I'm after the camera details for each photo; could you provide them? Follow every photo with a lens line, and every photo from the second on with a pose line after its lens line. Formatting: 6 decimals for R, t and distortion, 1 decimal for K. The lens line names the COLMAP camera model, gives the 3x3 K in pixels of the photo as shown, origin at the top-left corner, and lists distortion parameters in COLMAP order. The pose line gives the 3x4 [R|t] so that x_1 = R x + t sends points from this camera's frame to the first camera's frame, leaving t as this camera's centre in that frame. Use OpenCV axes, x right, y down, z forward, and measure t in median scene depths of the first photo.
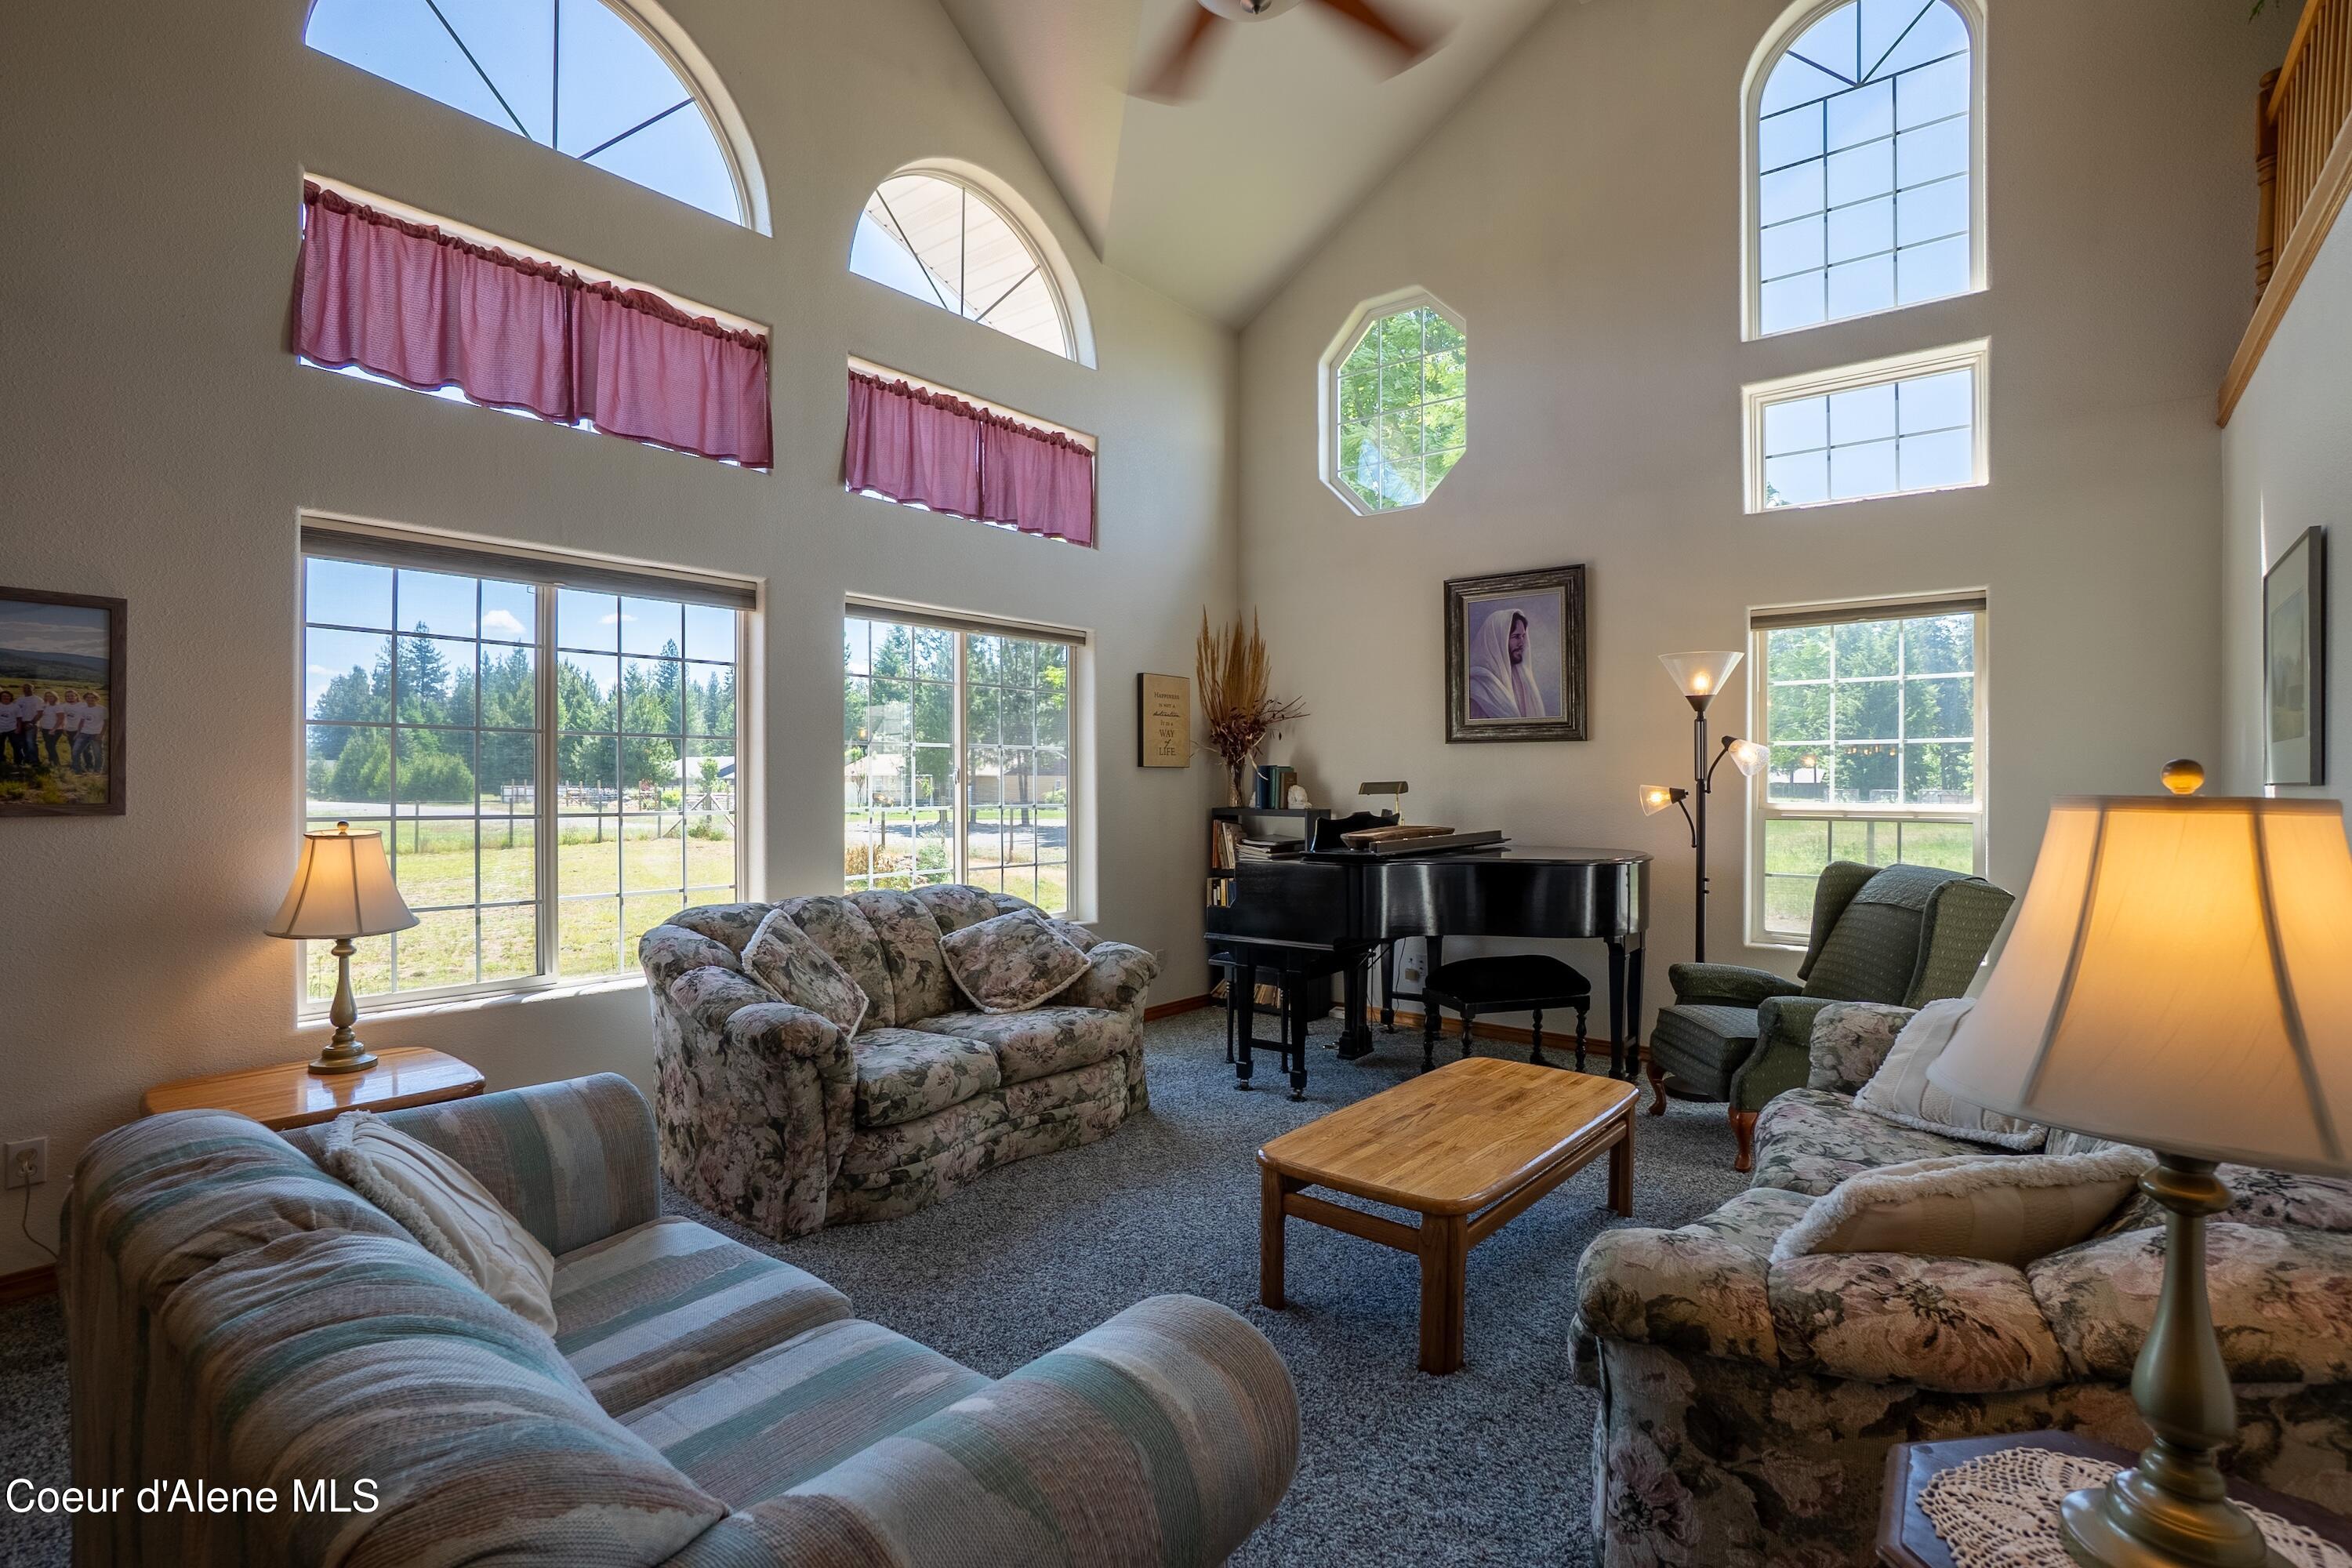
lens RADIAL K [[1124.2, 0, 1182.2], [0, 1124.2, 782.1], [0, 0, 1]] dist [-0.003894, -0.000127]
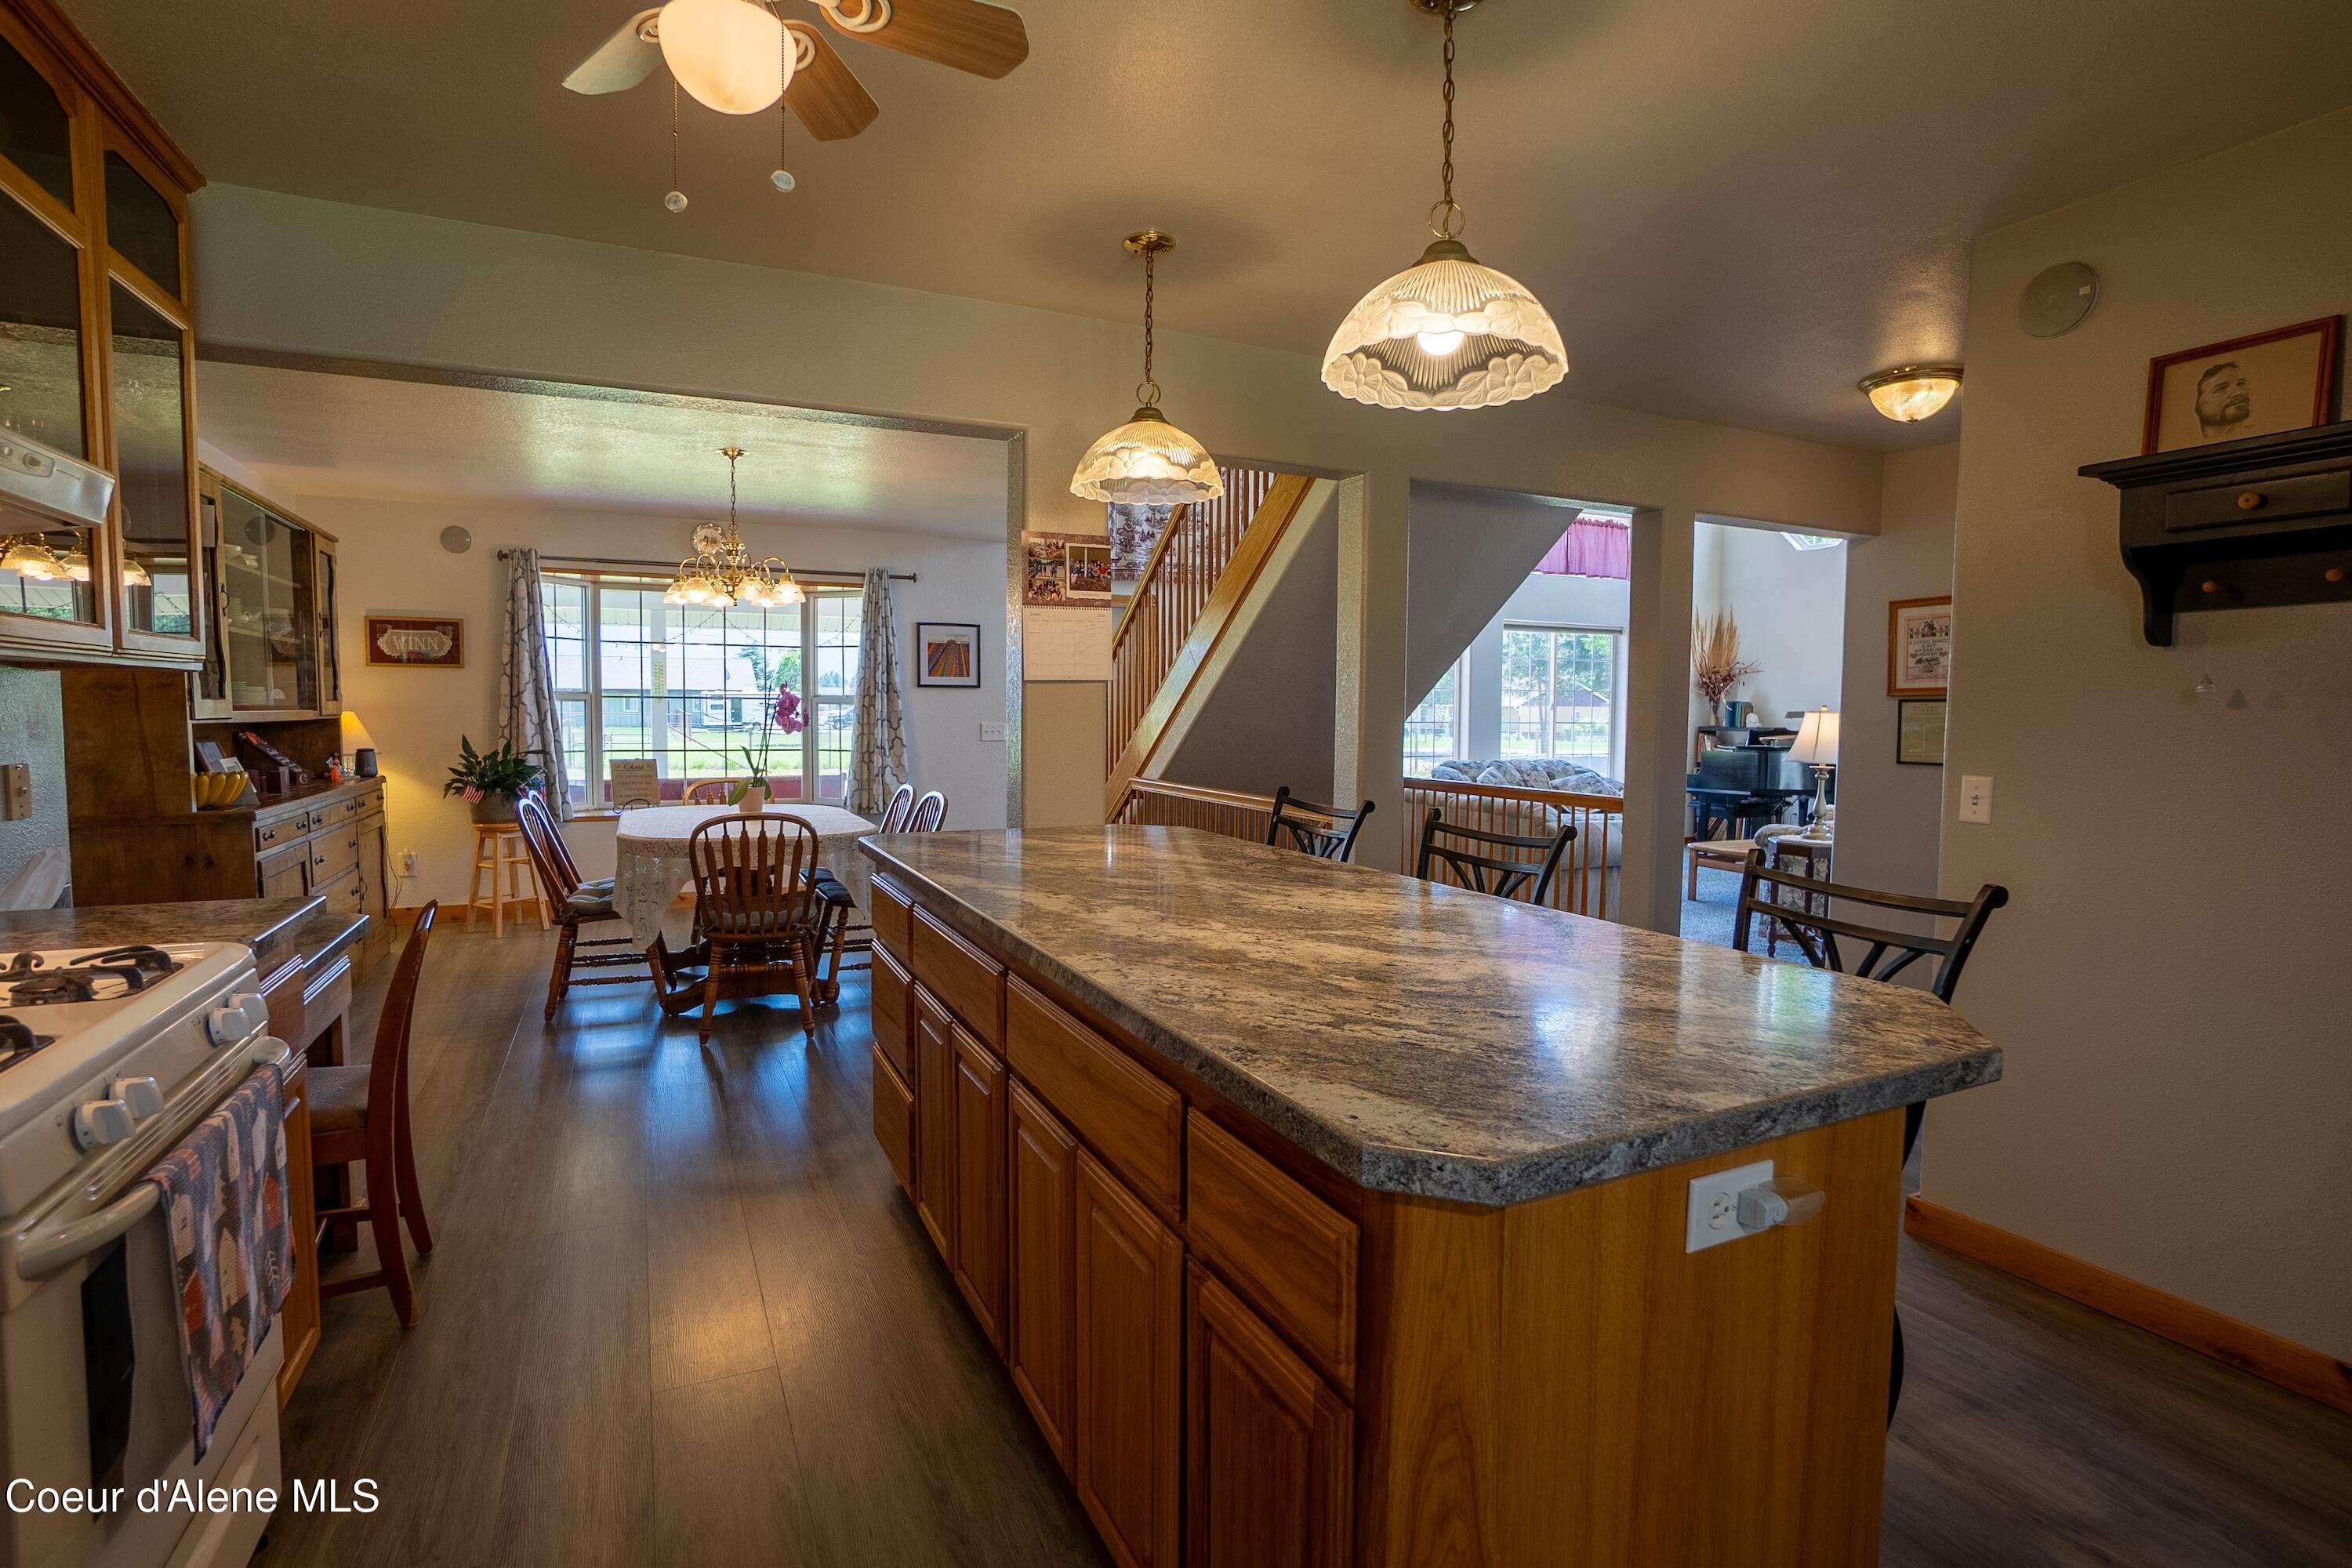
lens RADIAL K [[1124.2, 0, 1190.1], [0, 1124.2, 779.6], [0, 0, 1]] dist [-0.003894, -0.000127]
pose [[0.904711, 0.027865, -0.425114, 0.057304], [-0.002531, 0.998193, 0.060042, 0.003082], [0.426018, -0.053245, 0.903146, -0.895434]]
